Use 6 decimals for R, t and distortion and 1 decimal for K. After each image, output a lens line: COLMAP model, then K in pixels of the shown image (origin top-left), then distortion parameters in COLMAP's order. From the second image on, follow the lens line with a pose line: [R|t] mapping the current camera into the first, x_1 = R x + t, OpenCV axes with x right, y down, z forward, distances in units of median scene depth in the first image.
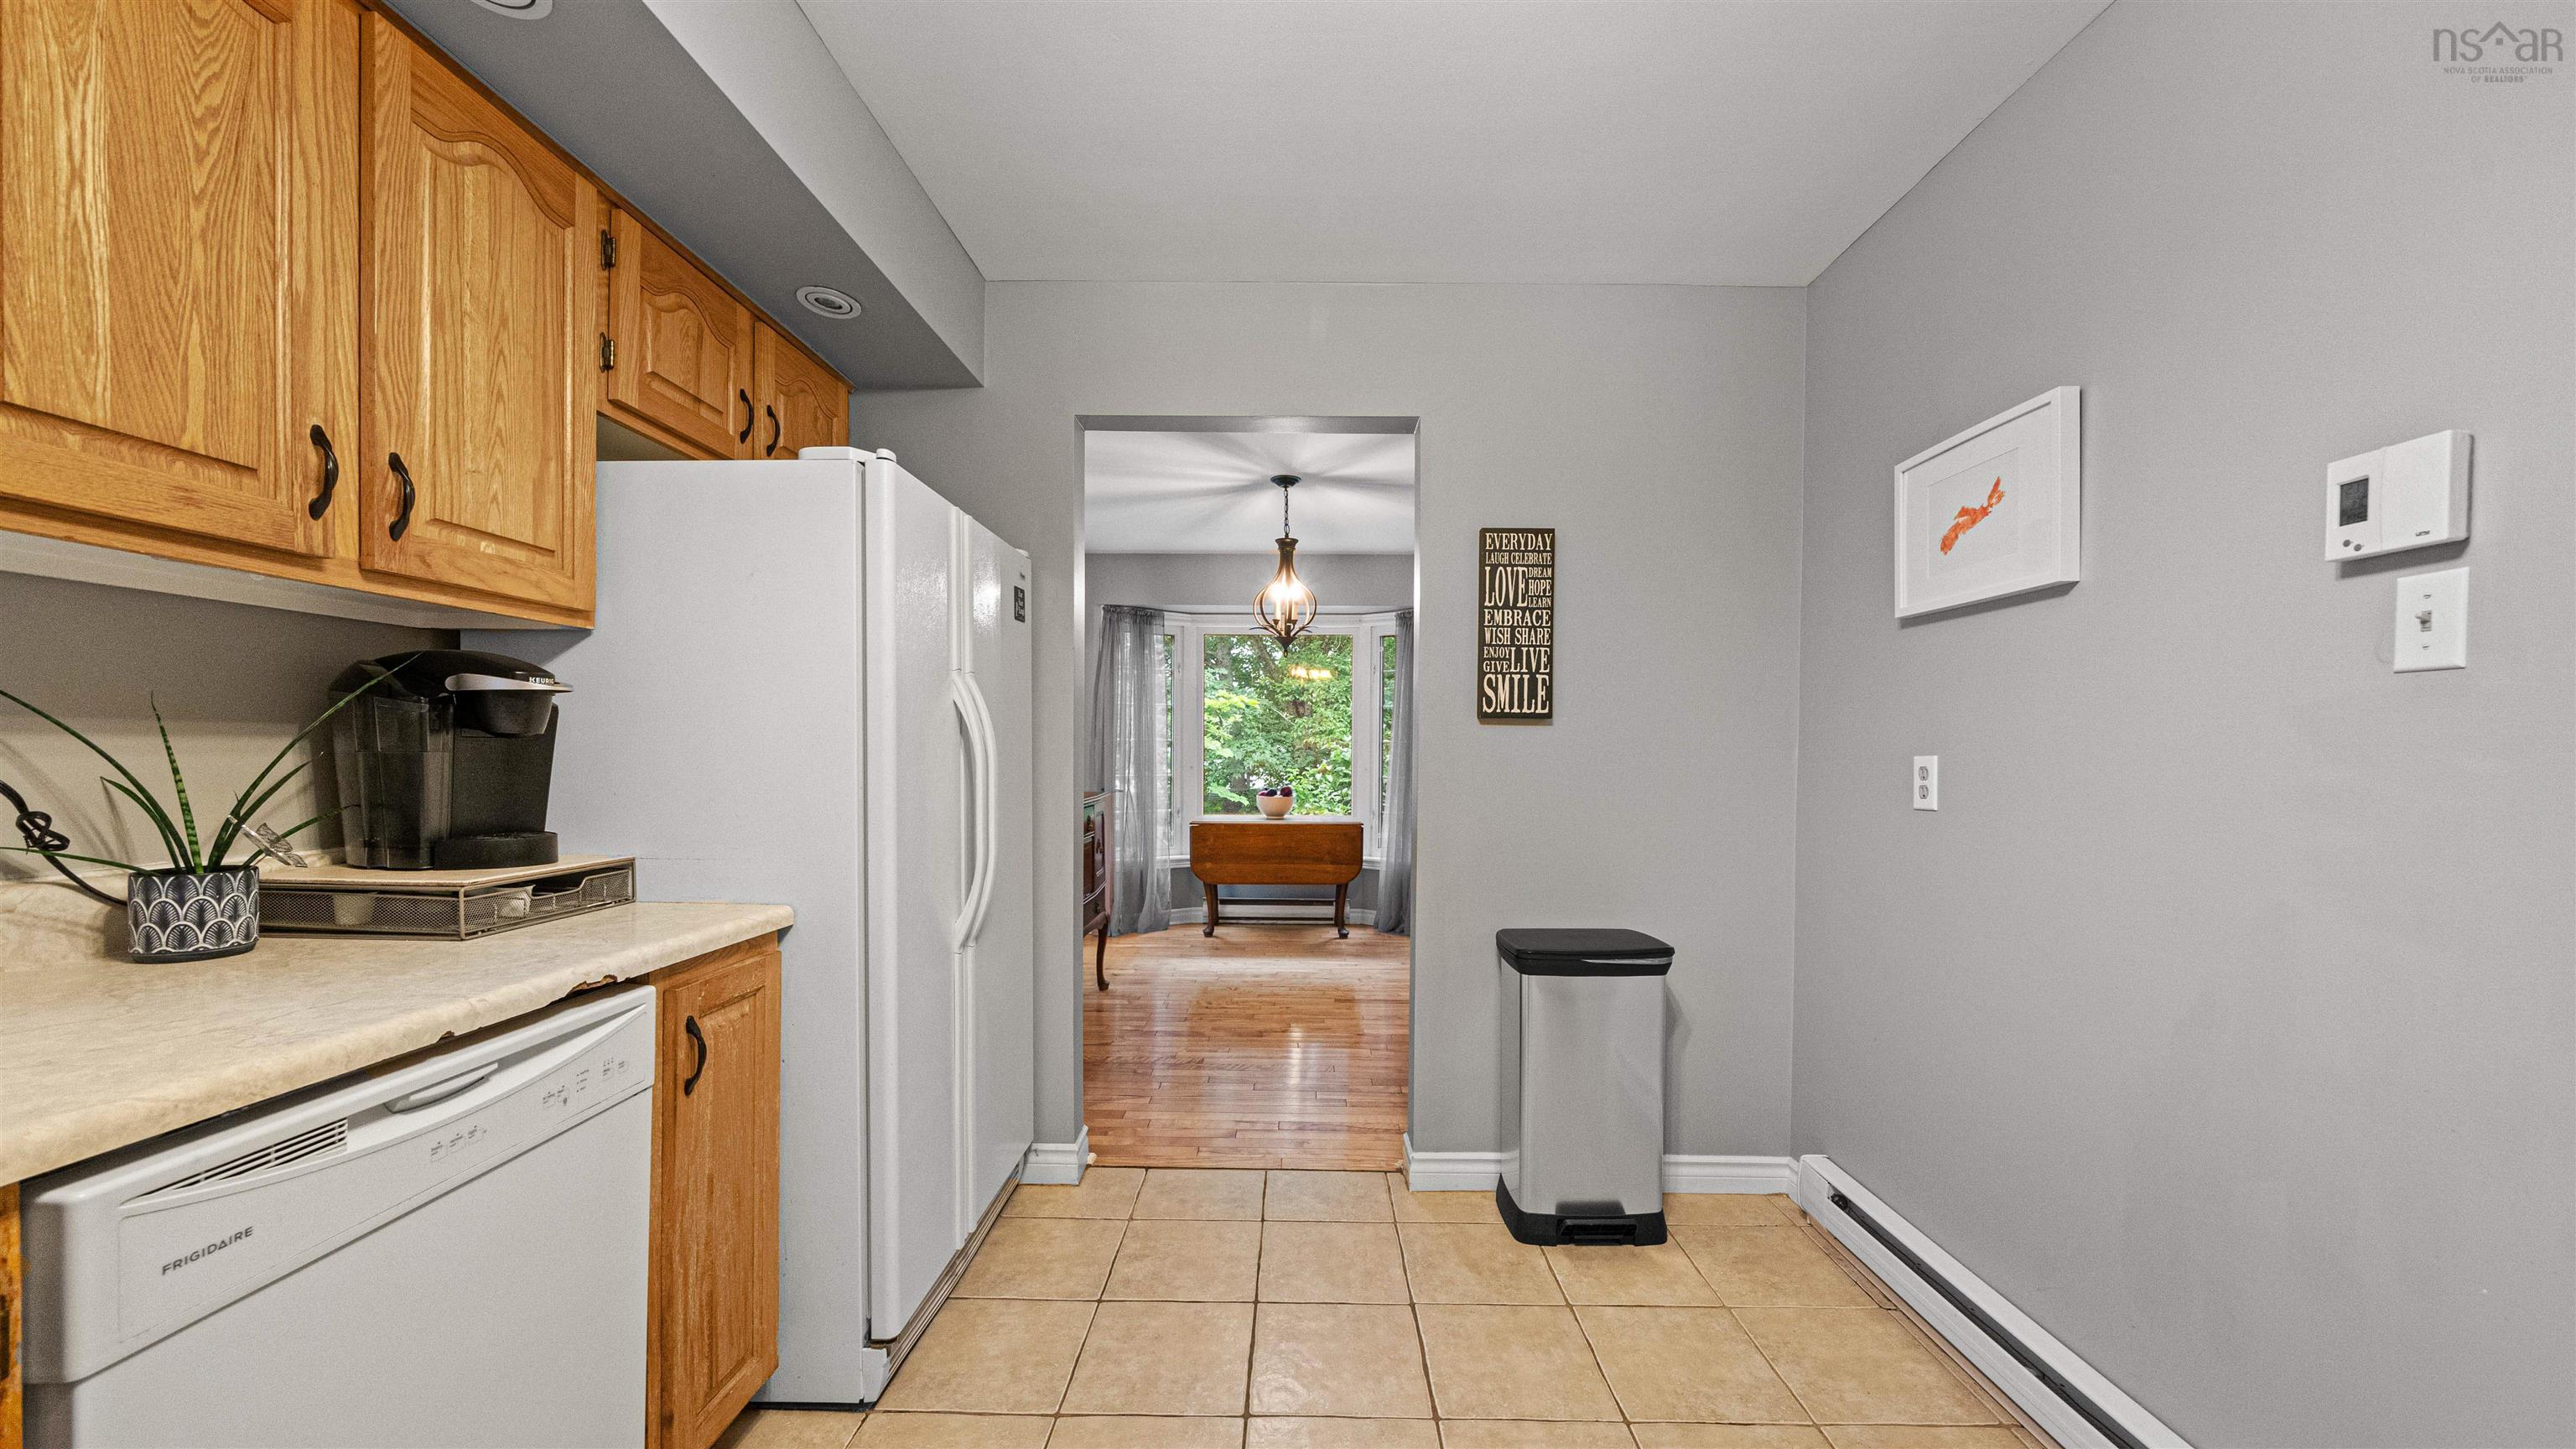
lens RADIAL K [[897.3, 0, 1282.0], [0, 897.3, 747.3], [0, 0, 1]] dist [-0.004570, -0.000134]
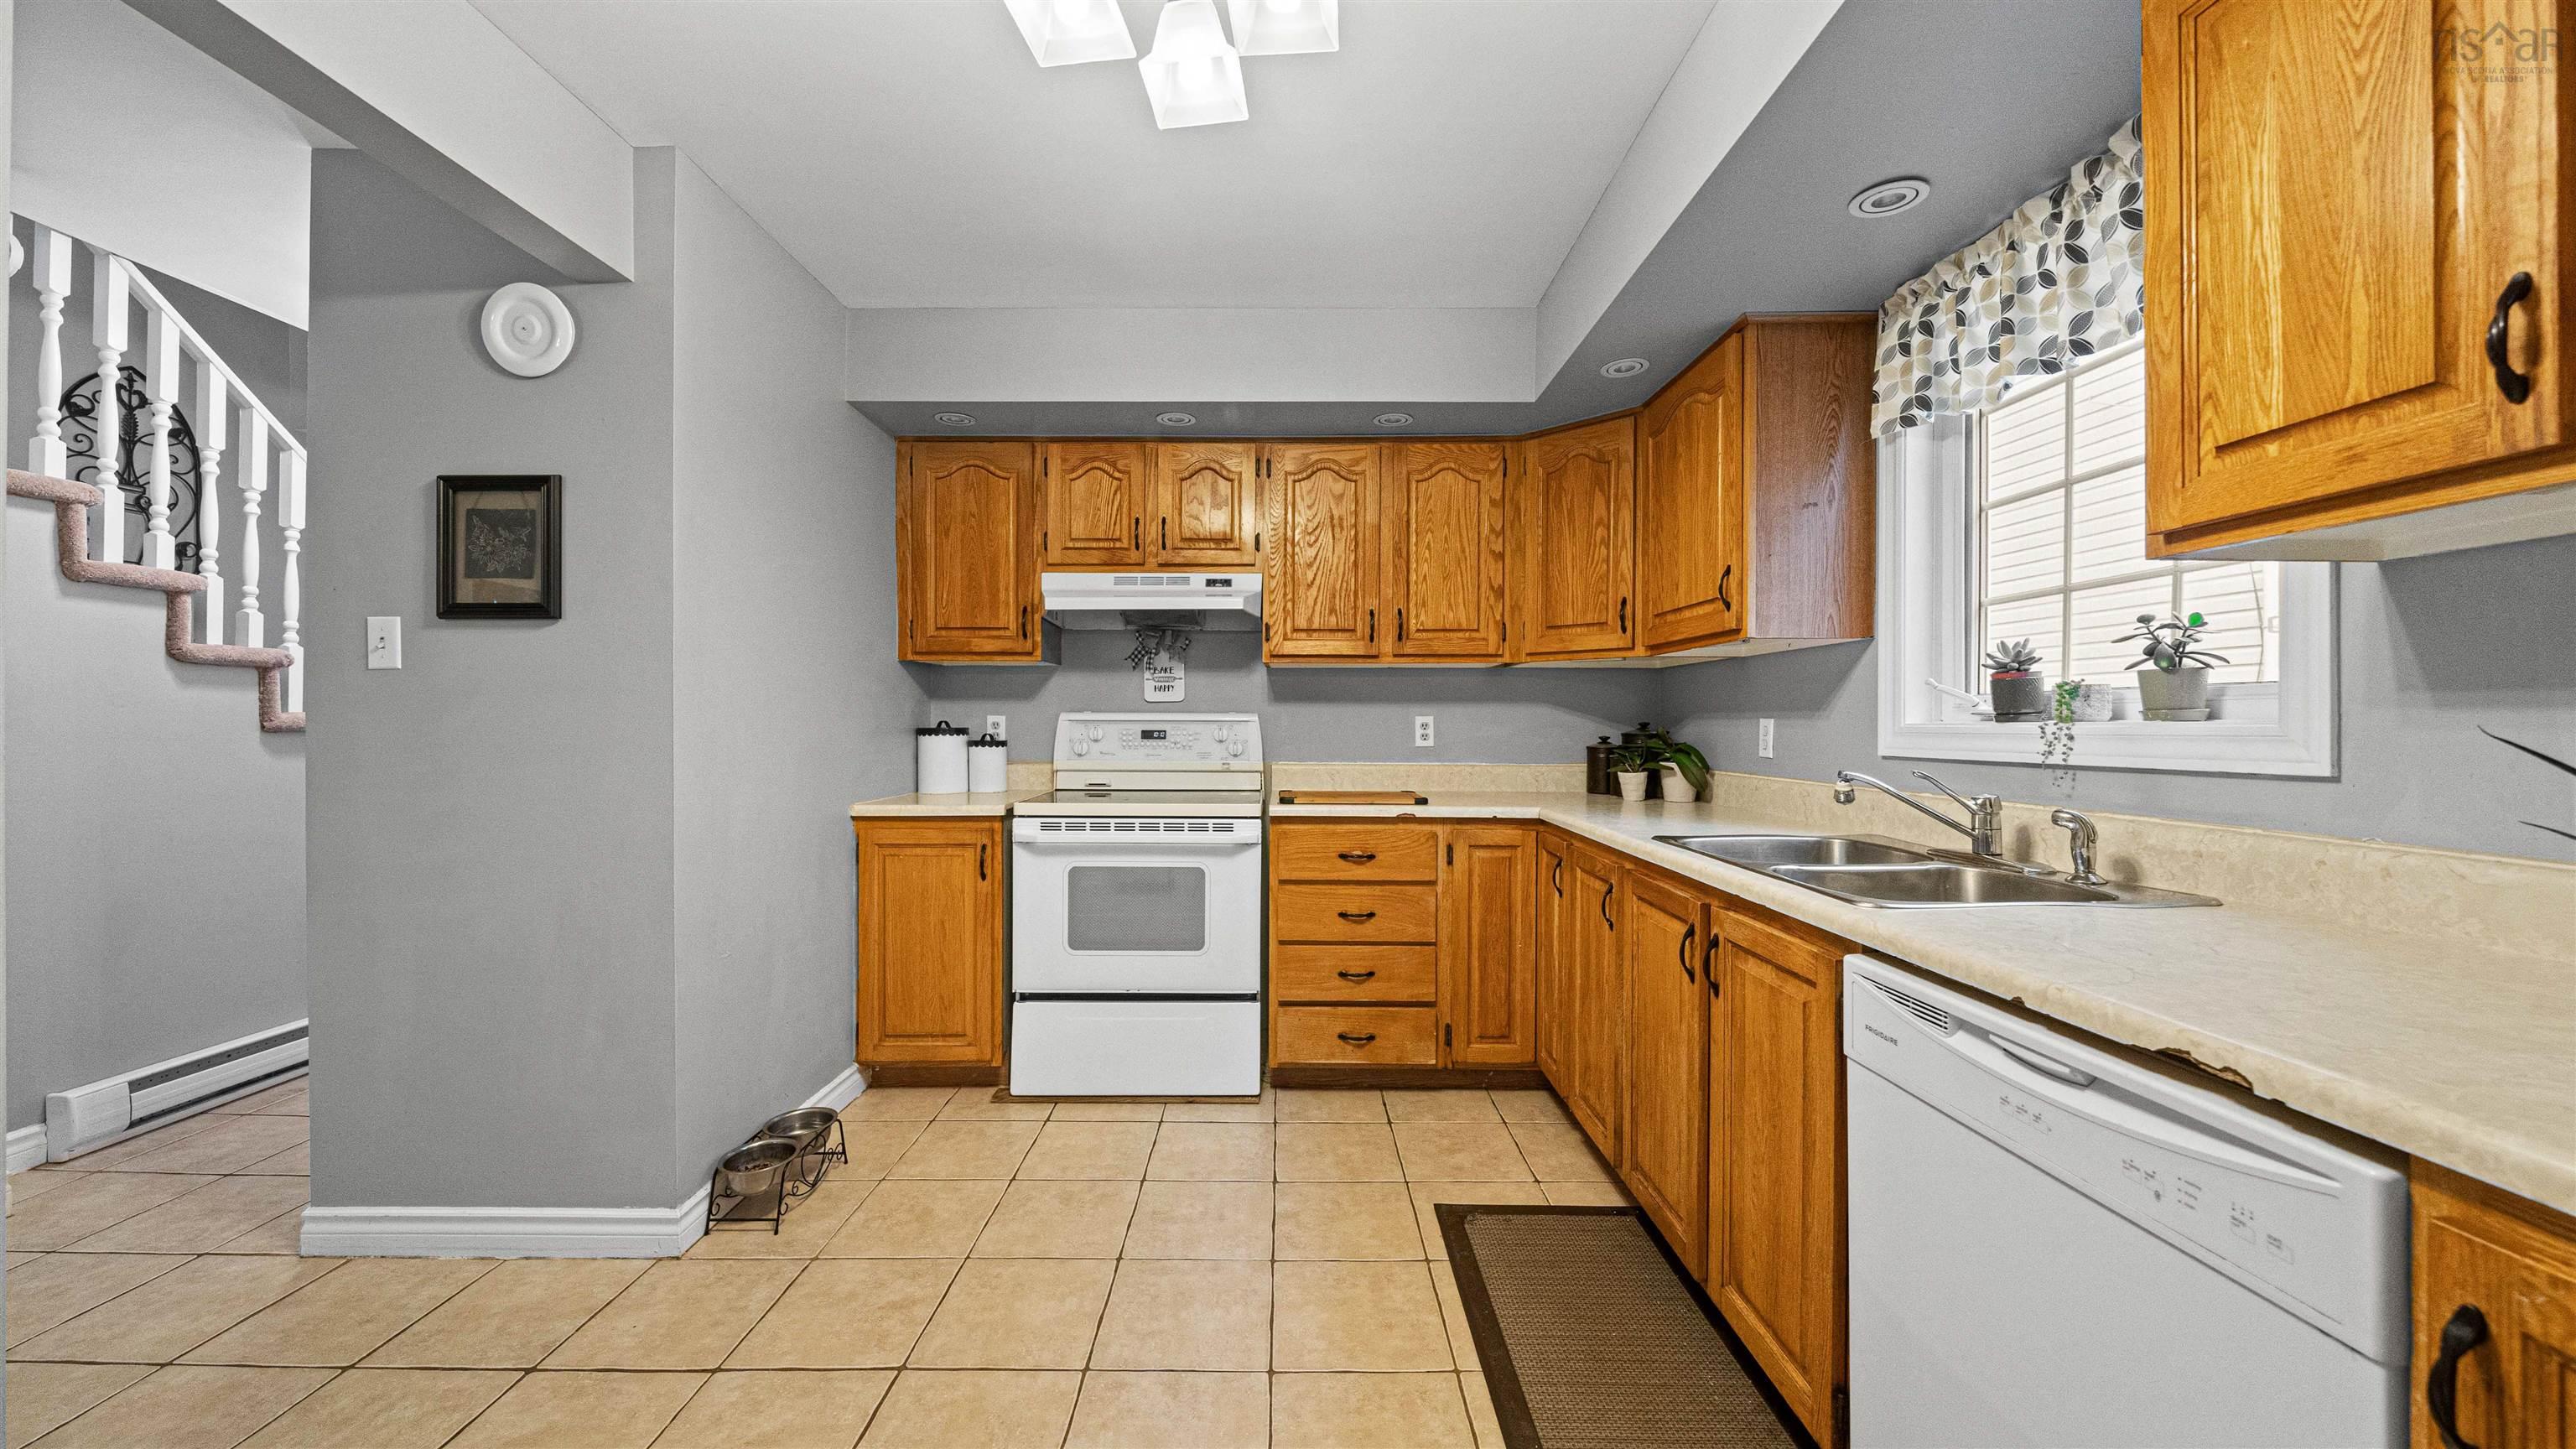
lens RADIAL K [[897.3, 0, 1282.0], [0, 897.3, 747.3], [0, 0, 1]] dist [-0.004570, -0.000134]
pose [[-0.999690, -0.010337, -0.022672, -0.069836], [-0.010730, 0.999794, 0.017257, 0.025931], [0.022489, 0.017494, -0.999594, 1.925026]]
